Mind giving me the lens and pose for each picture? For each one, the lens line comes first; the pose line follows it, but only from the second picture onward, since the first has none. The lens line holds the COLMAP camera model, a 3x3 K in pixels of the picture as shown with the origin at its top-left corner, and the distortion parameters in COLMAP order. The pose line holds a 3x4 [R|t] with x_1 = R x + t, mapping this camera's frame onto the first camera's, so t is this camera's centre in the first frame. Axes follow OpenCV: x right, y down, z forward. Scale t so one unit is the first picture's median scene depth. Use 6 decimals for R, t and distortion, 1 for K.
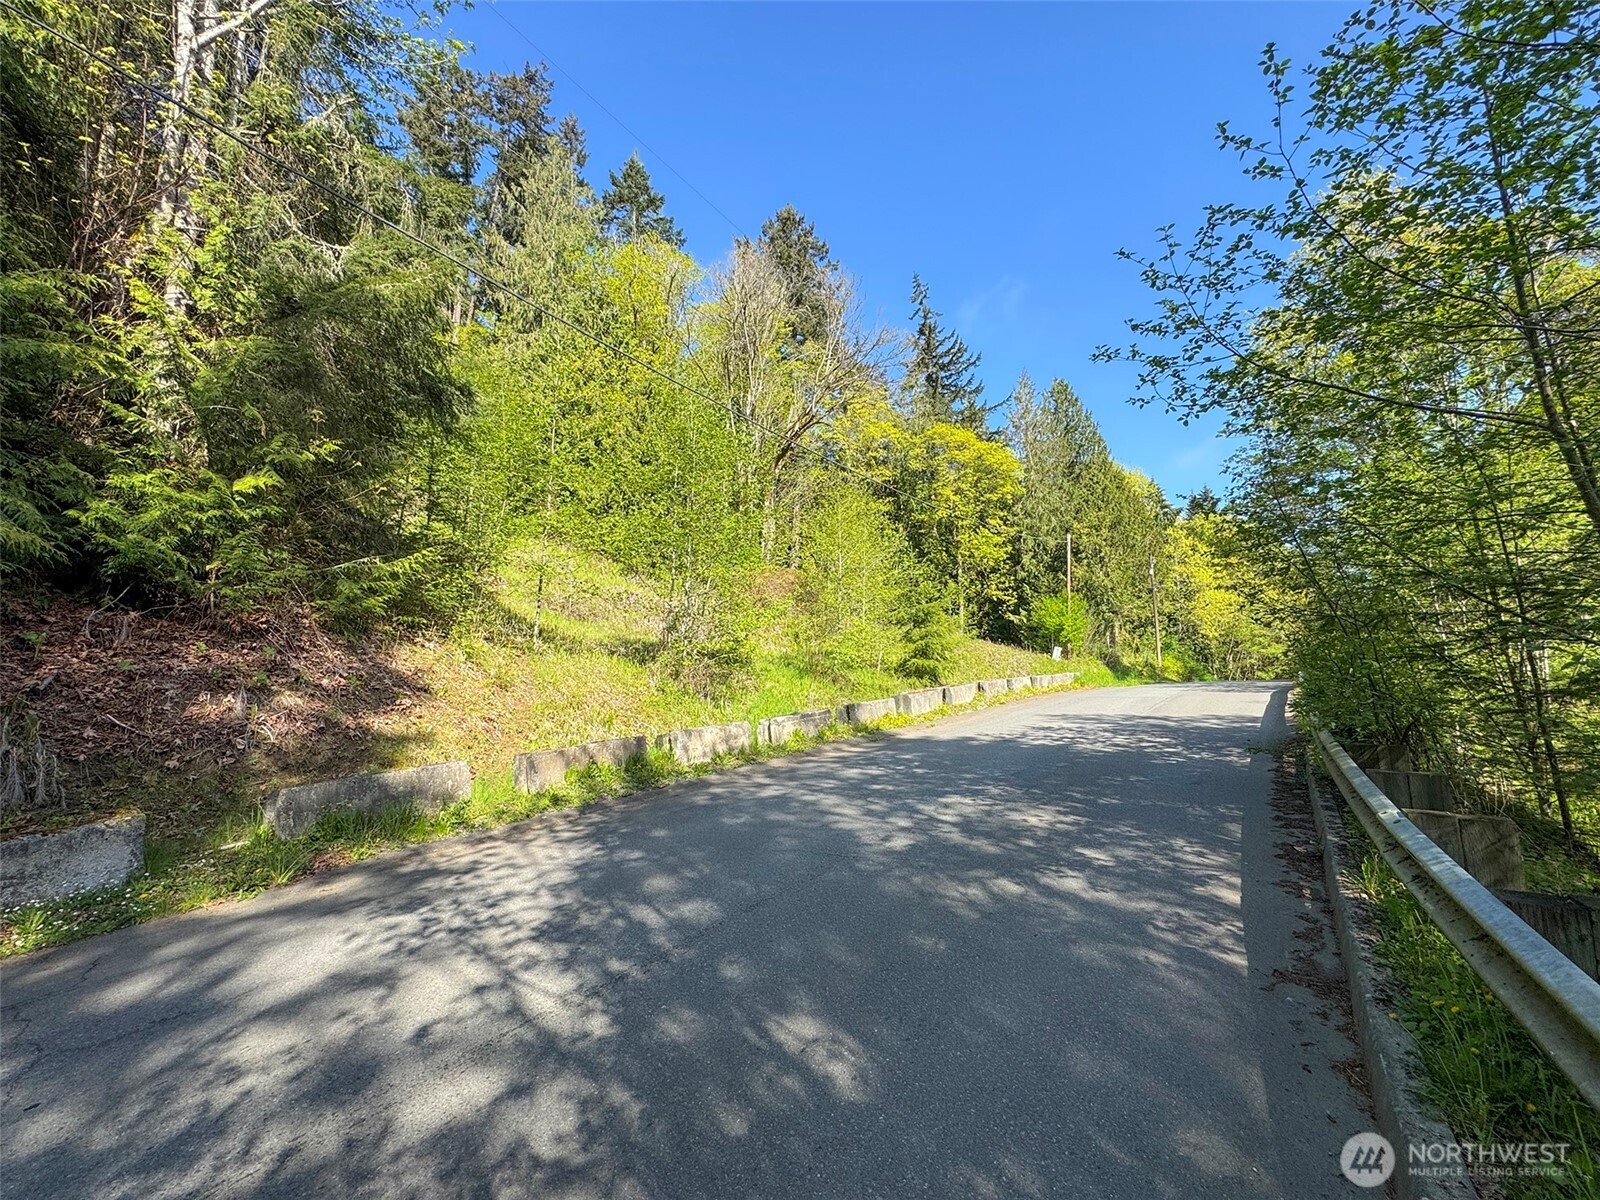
lens RADIAL K [[633.4, 0, 798.1], [0, 633.4, 593.9], [0, 0, 1]] dist [-0.001584, -0.000022]
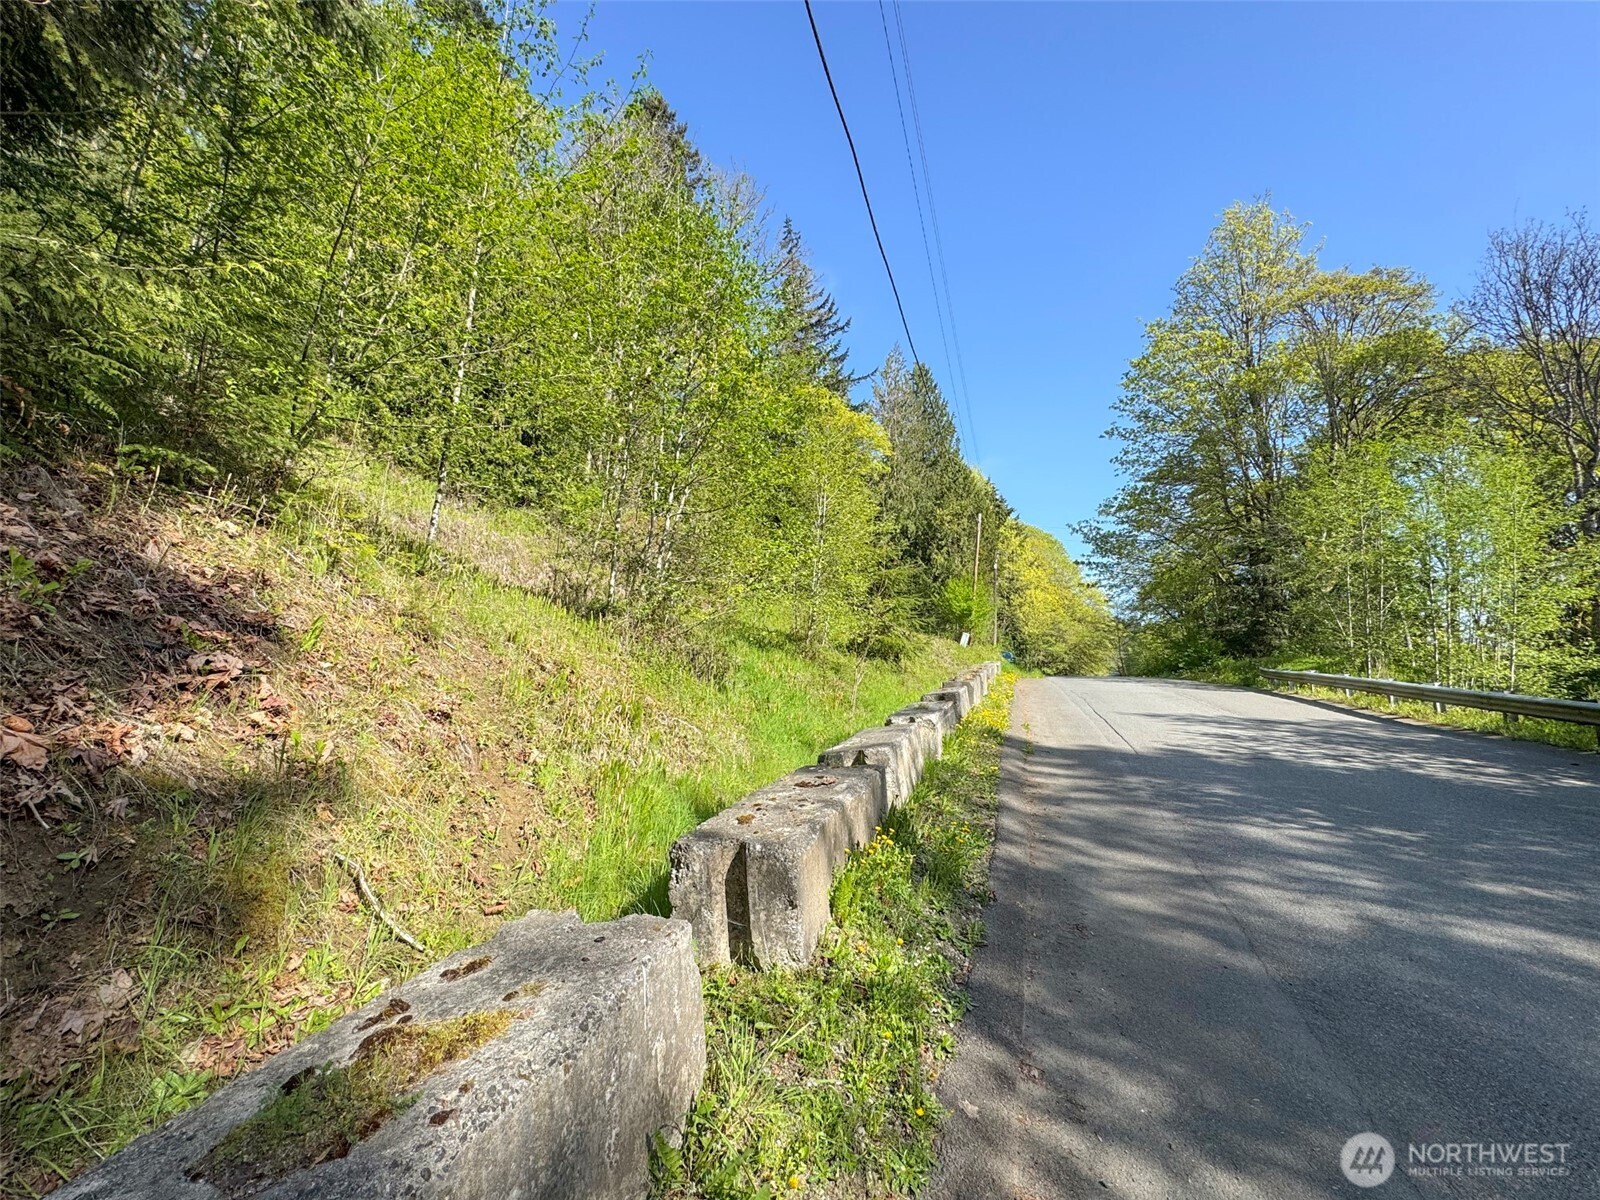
lens RADIAL K [[652.1, 0, 797.8], [0, 652.1, 610.6], [0, 0, 1]] dist [-0.021830, 0.000189]
pose [[0.945928, 0.068987, 0.316957, -0.181454], [-0.087667, 0.995131, 0.045040, 0.042395], [-0.312307, -0.070391, 0.947370, 0.245342]]
